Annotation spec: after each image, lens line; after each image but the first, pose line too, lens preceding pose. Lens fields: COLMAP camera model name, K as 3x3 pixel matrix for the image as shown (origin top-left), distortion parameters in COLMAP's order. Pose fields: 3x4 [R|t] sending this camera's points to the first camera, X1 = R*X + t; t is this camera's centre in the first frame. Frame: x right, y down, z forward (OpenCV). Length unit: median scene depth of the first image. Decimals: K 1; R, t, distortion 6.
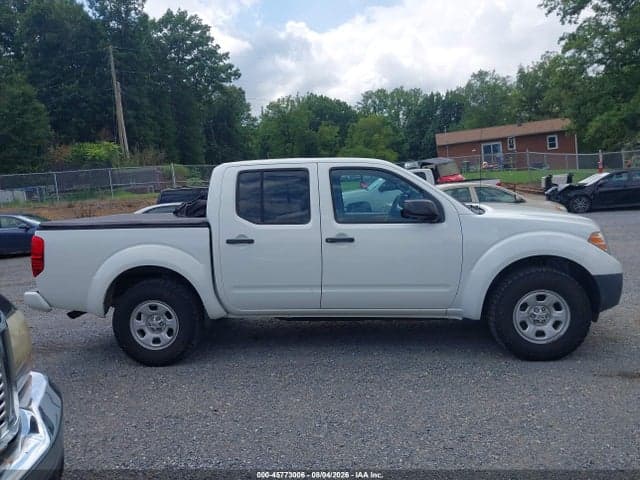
lens RADIAL K [[506.9, 0, 302.5], [0, 506.9, 233.8], [0, 0, 1]] dist [0.008837, -0.026495]
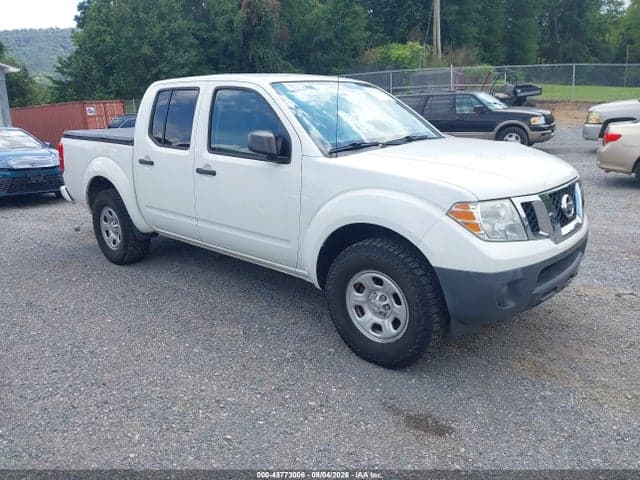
lens RADIAL K [[506.9, 0, 316.6], [0, 506.9, 240.3], [0, 0, 1]] dist [0.008837, -0.026495]
pose [[0.799995, 0.182559, -0.571559, 0.106709], [-0.064748, 0.973292, 0.220249, -0.011091], [0.596503, -0.139191, 0.790449, 0.052026]]
